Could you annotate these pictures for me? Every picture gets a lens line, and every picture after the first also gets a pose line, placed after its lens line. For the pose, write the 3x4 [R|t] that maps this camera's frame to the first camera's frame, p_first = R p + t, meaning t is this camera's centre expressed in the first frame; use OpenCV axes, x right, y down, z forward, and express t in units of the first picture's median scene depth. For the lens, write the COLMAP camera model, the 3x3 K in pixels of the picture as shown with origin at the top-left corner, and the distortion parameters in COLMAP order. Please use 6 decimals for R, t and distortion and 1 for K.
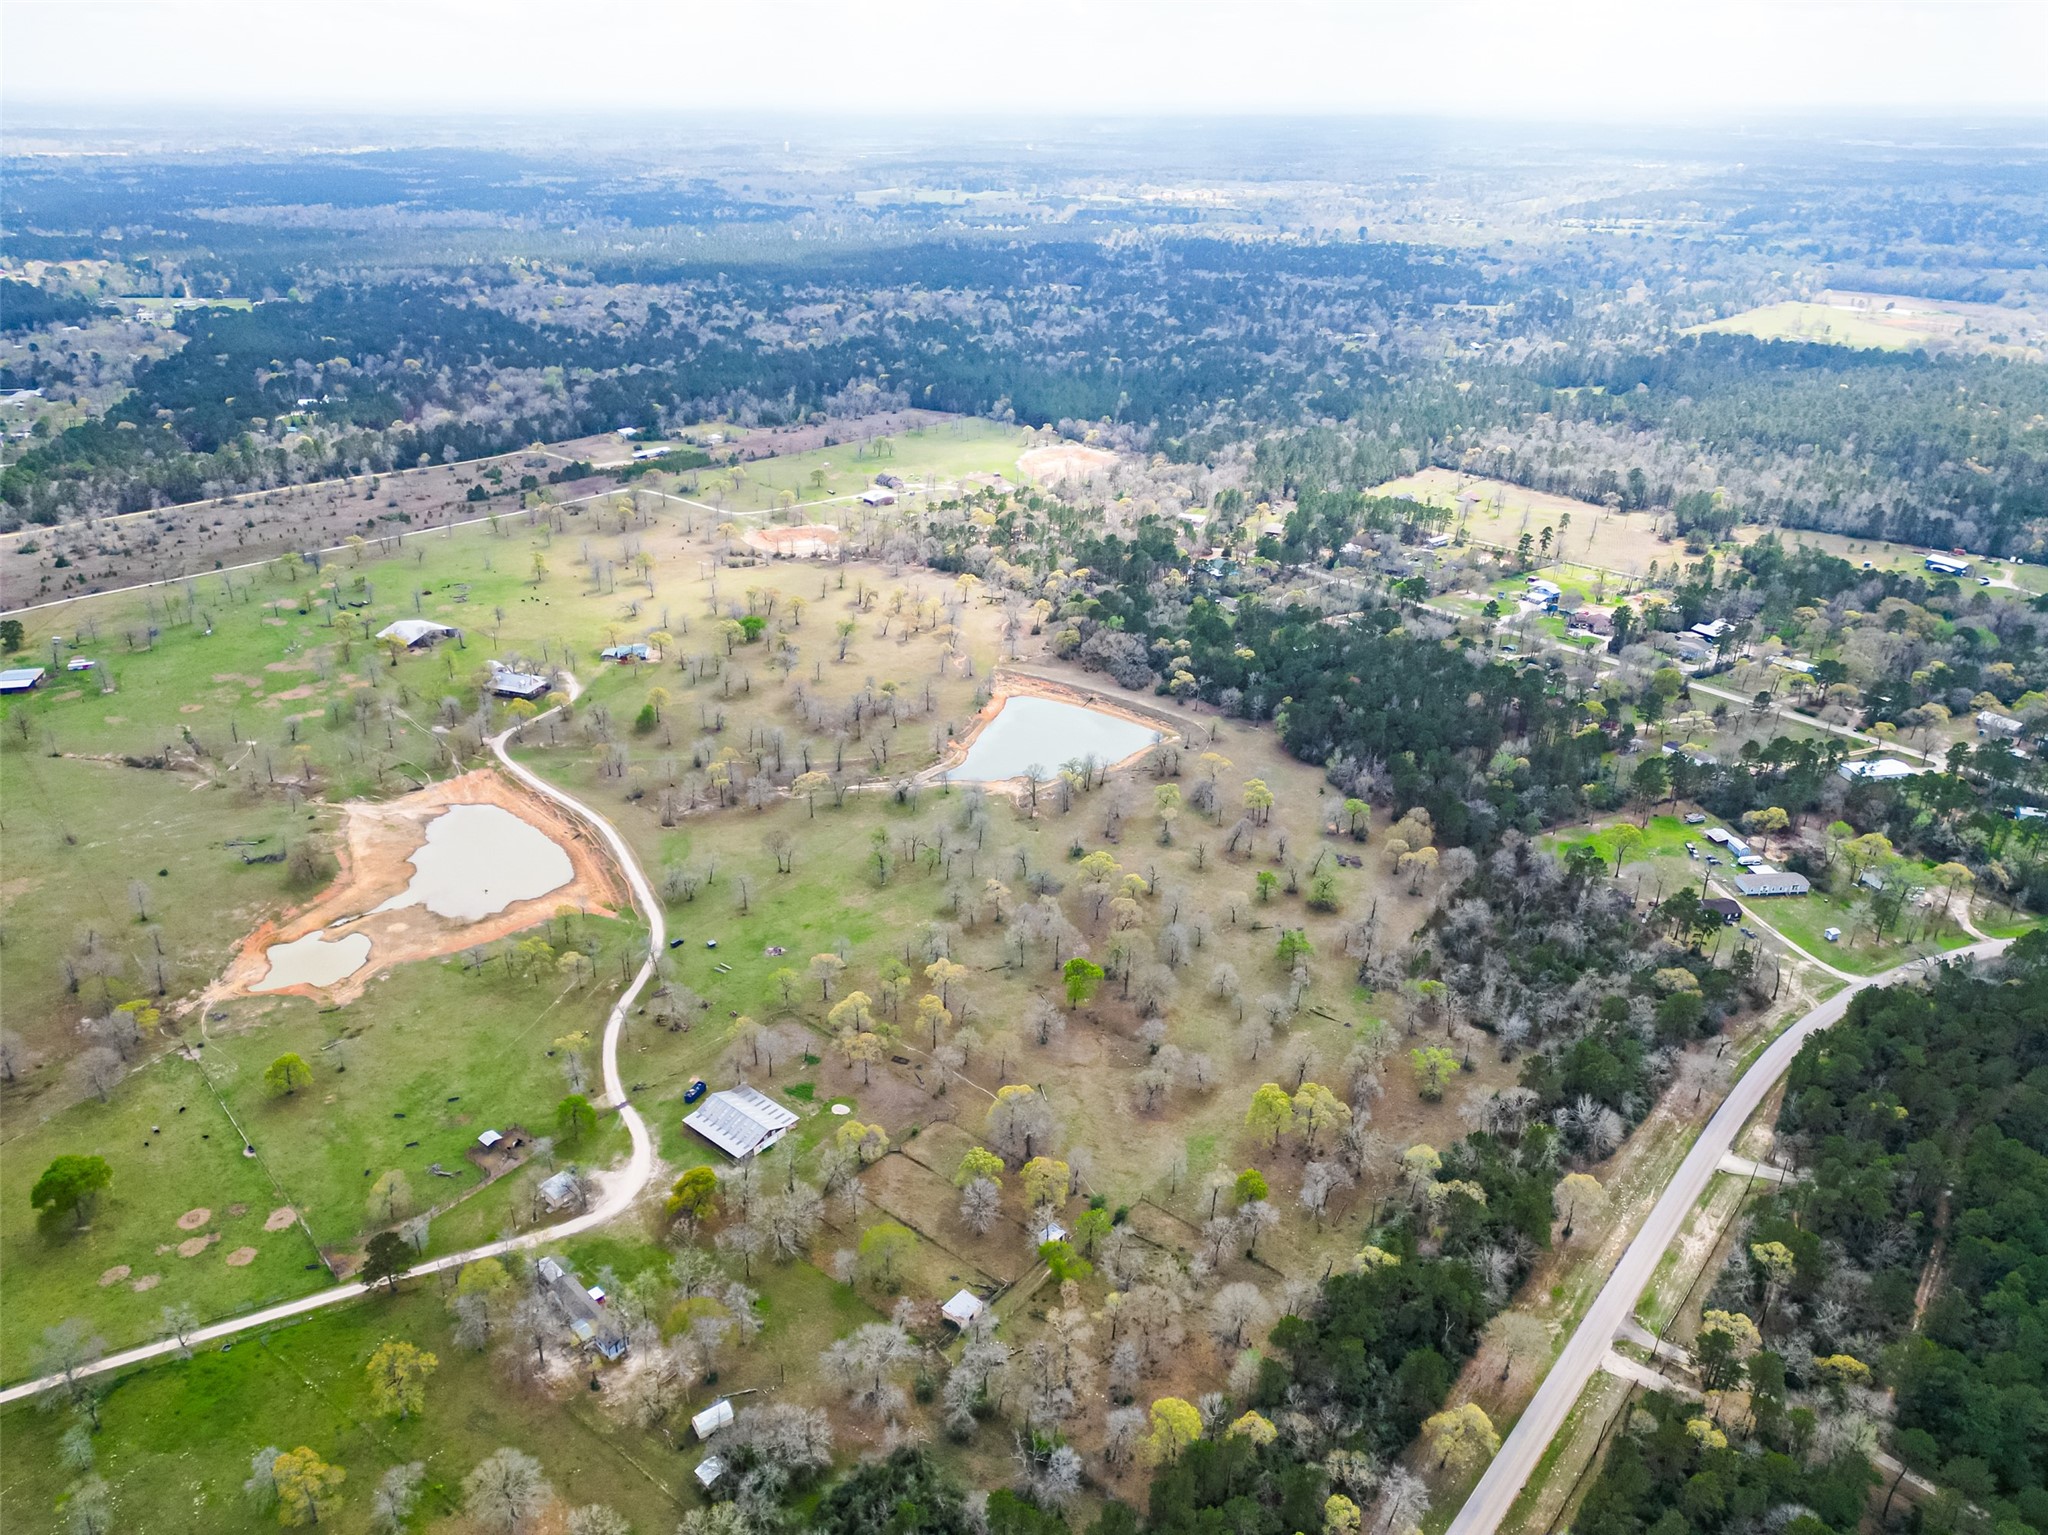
lens RADIAL K [[1423.3, 0, 1020.0], [0, 1423.3, 773.3], [0, 0, 1]] dist [0.080115, -0.078492]
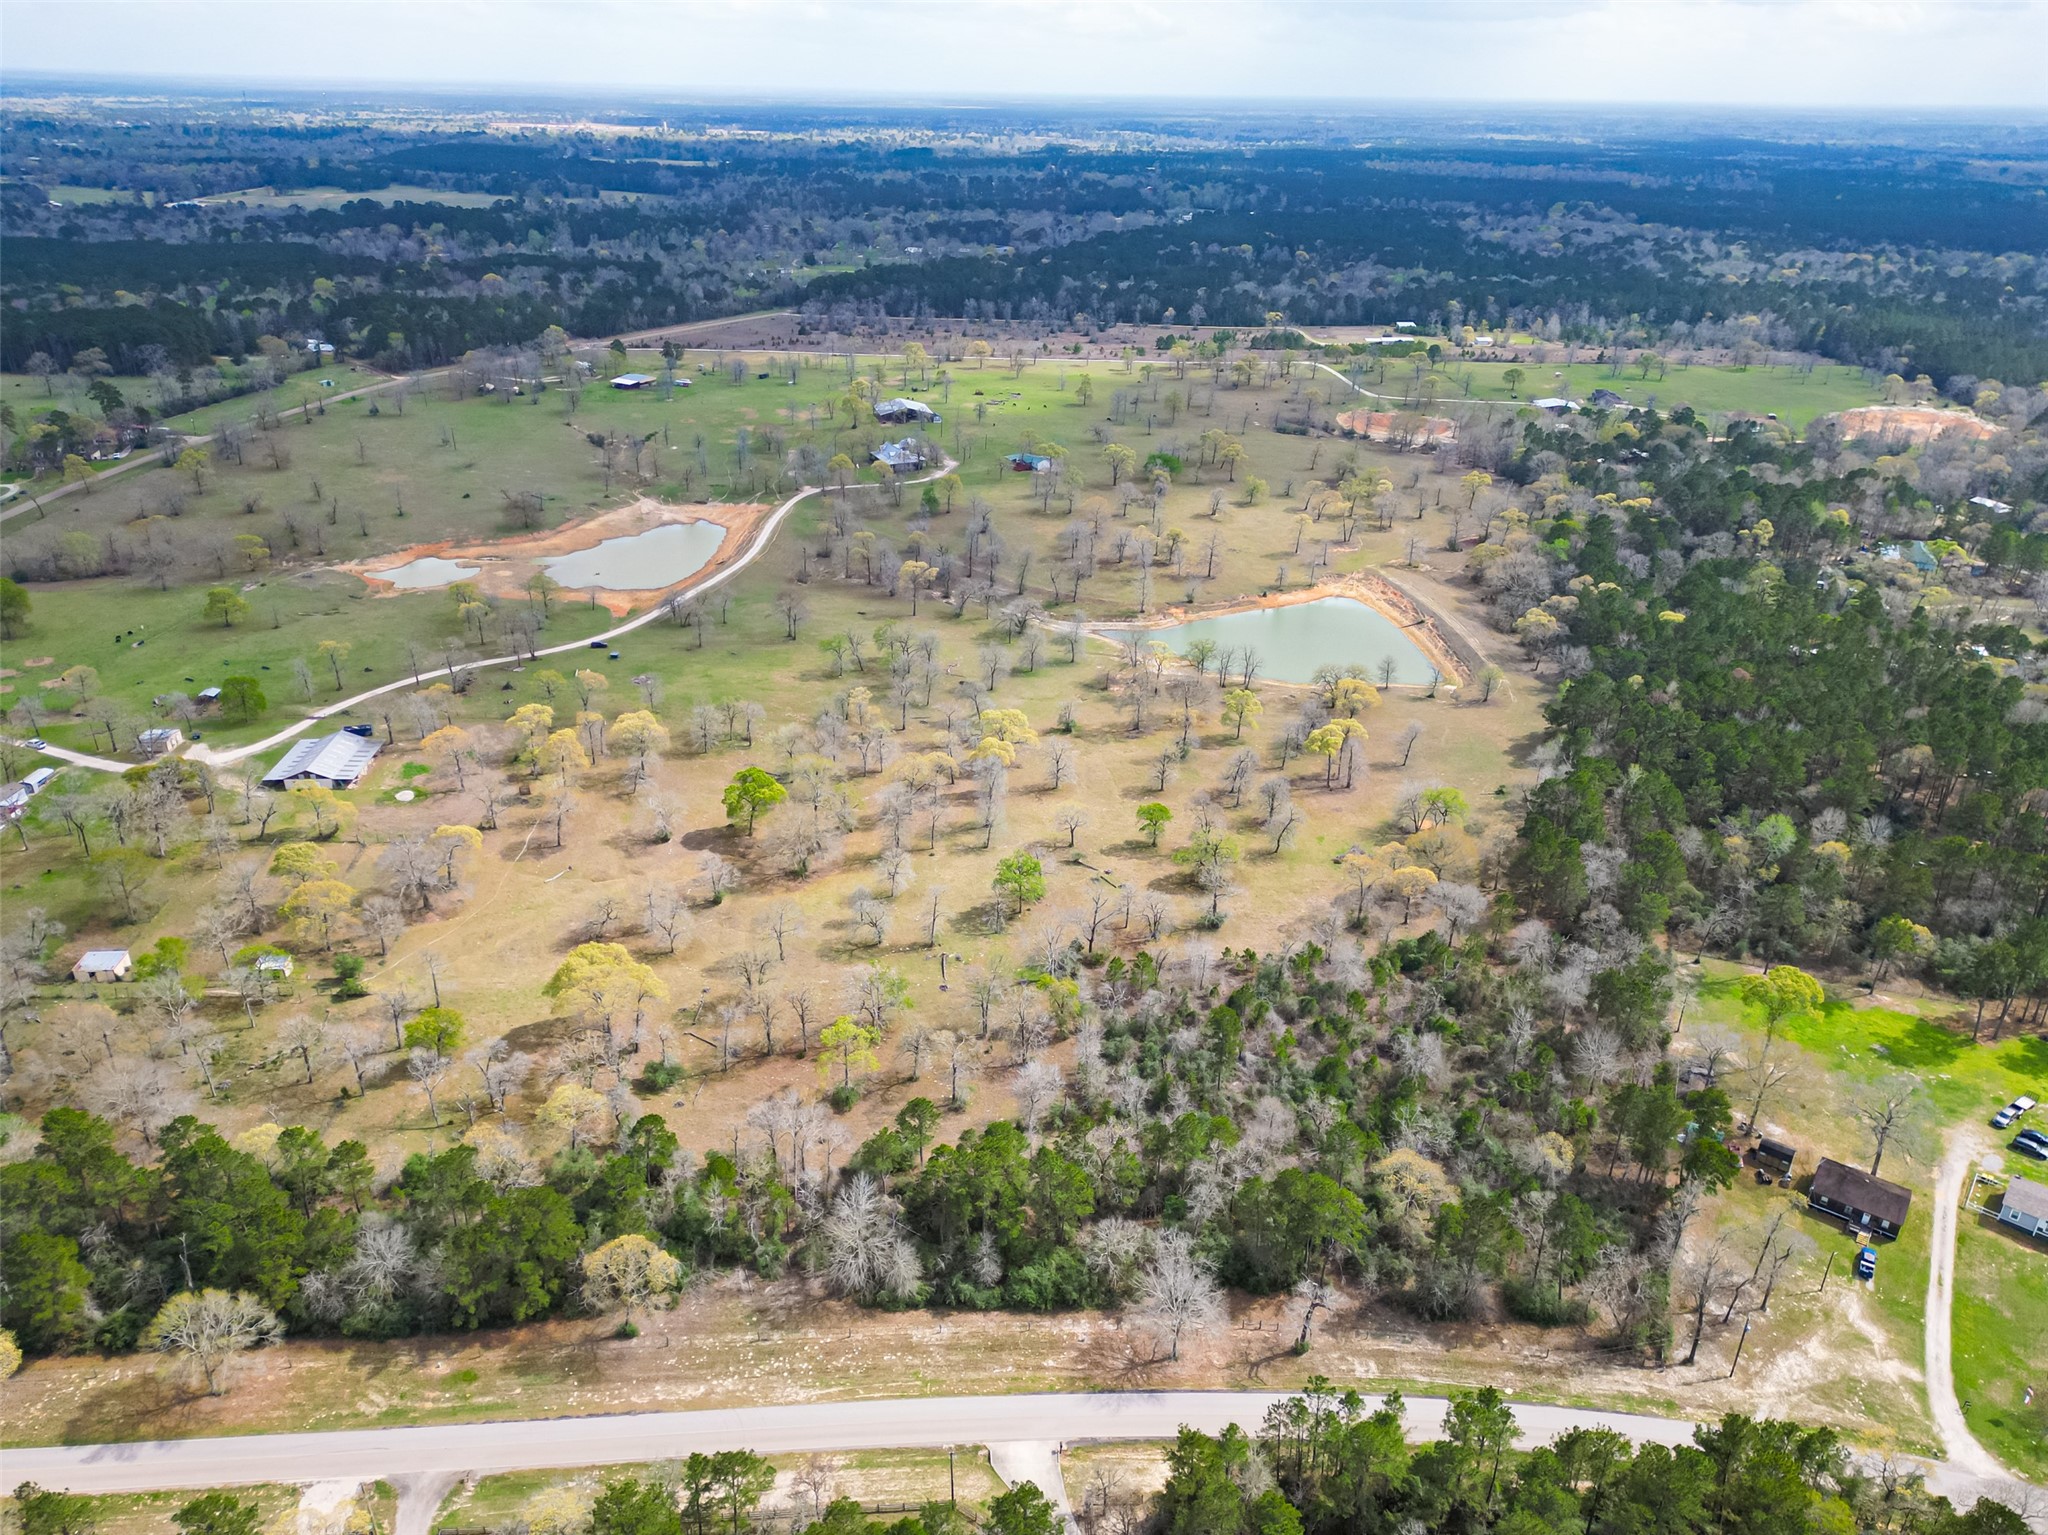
lens RADIAL K [[1428.0, 0, 1019.7], [0, 1428.0, 769.3], [0, 0, 1]] dist [0.073162, -0.067467]
pose [[0.691162, 0.314527, -0.650667, 0.453709], [-0.321750, 0.940098, 0.112661, 0.001167], [0.647126, 0.131485, 0.750959, 0.379727]]
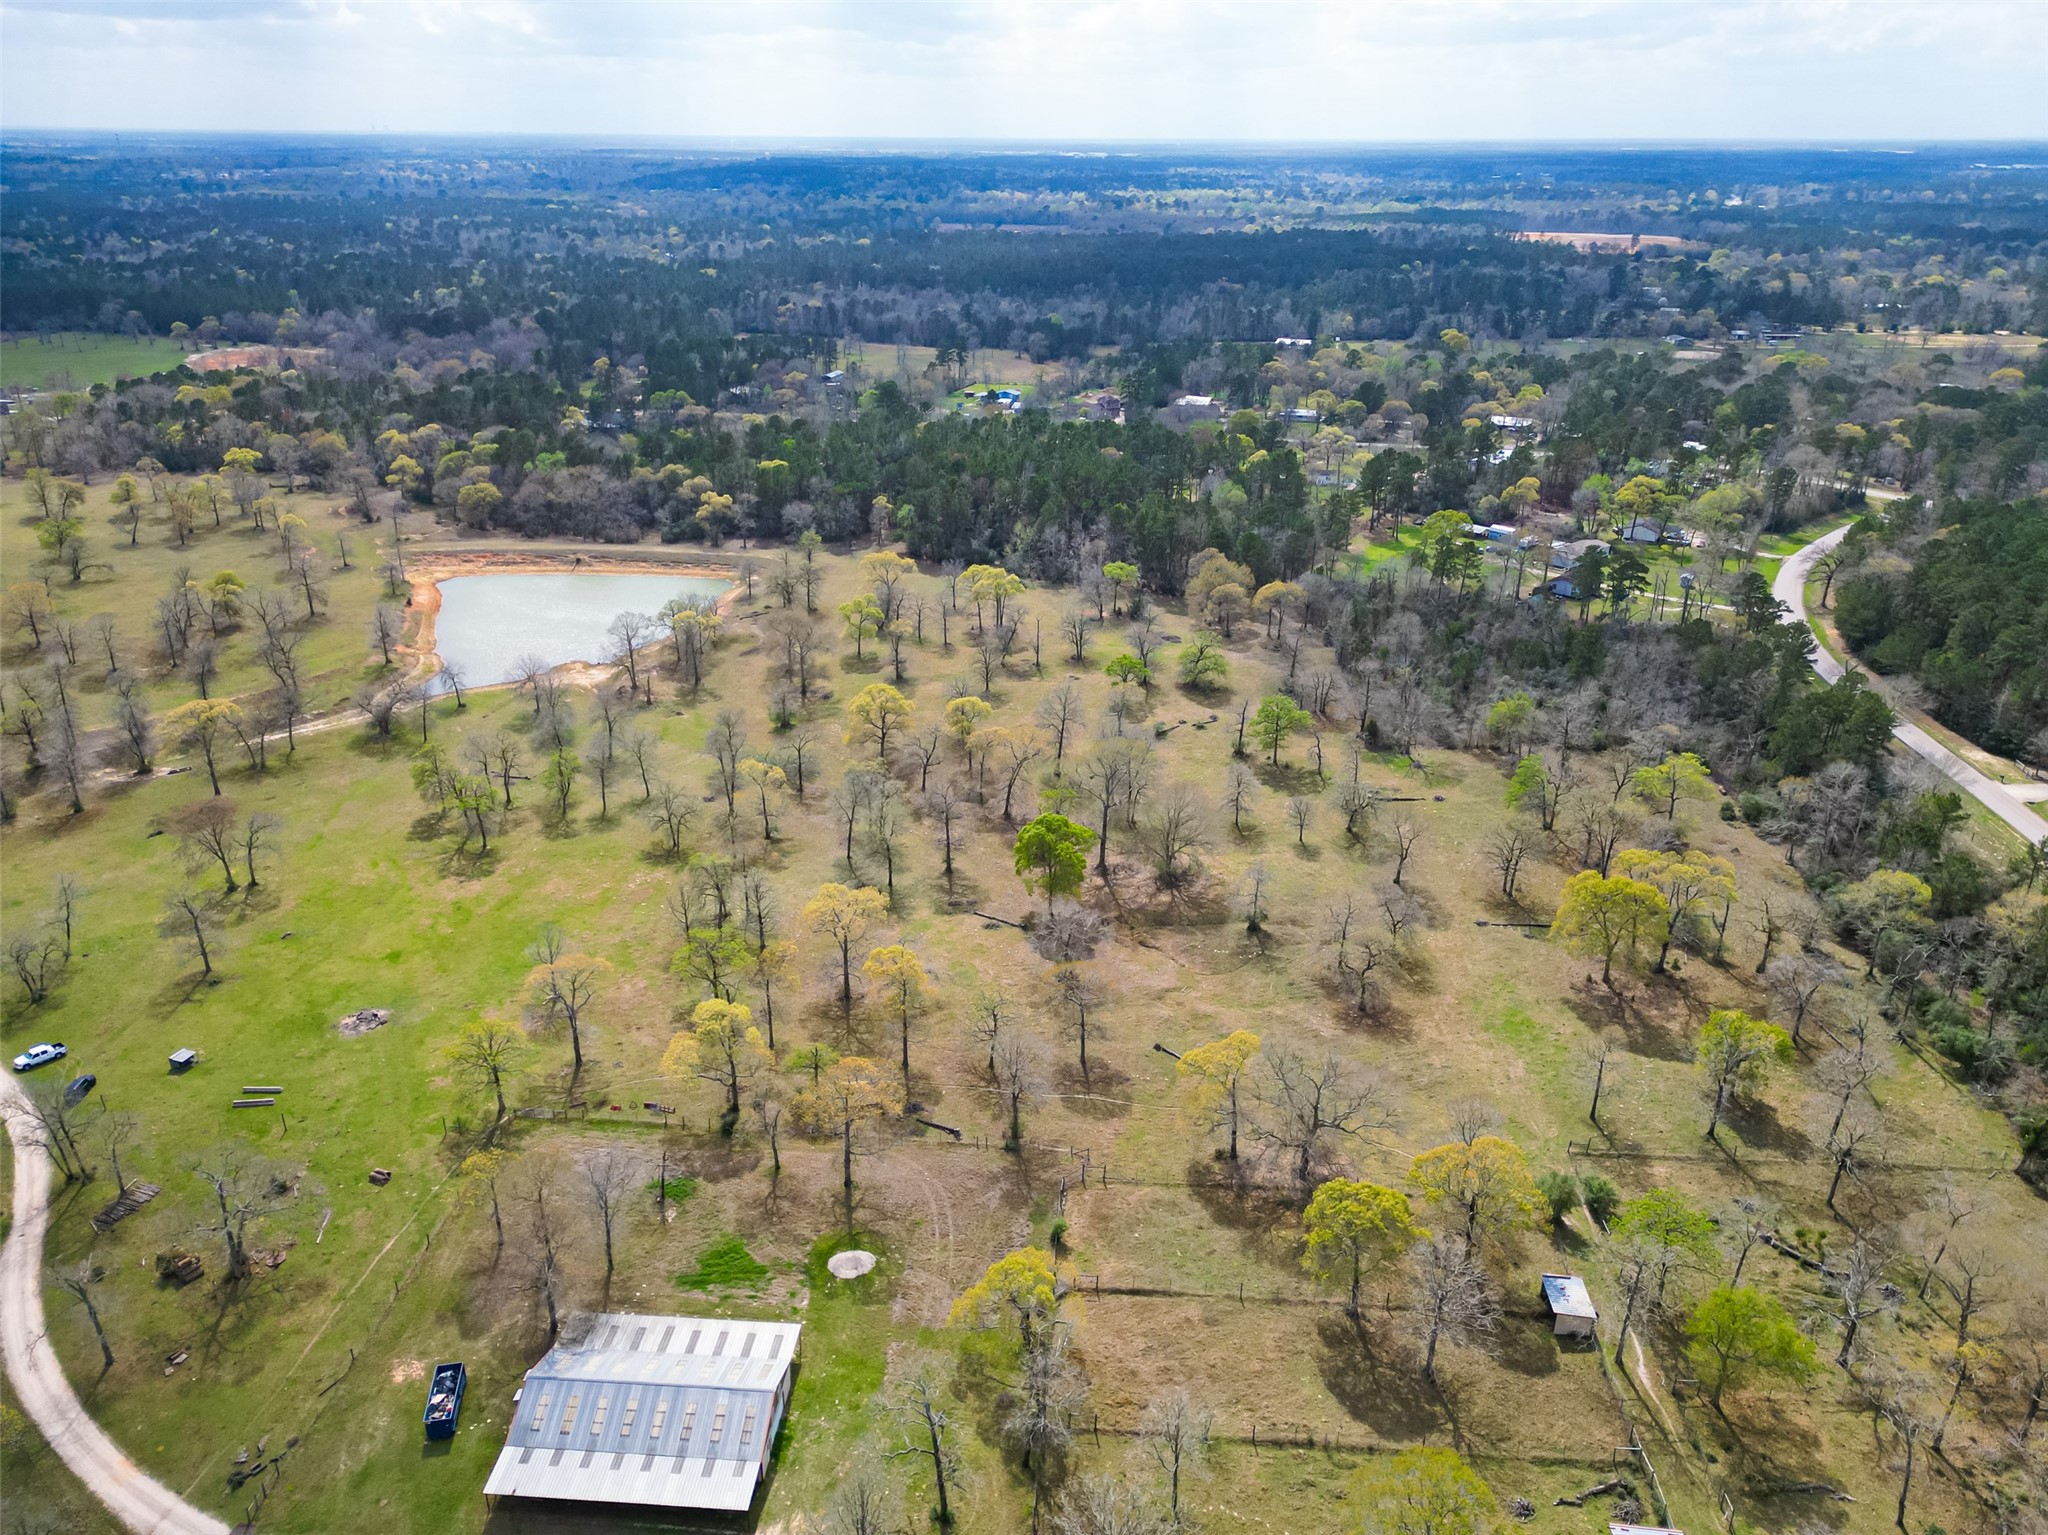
lens RADIAL K [[1428.0, 0, 1019.7], [0, 1428.0, 769.3], [0, 0, 1]] dist [0.073162, -0.067467]
pose [[0.810853, -0.239290, 0.534095, -0.174215], [0.252433, 0.966337, 0.049709, 0.062360], [-0.528010, 0.094516, 0.843962, 0.409959]]
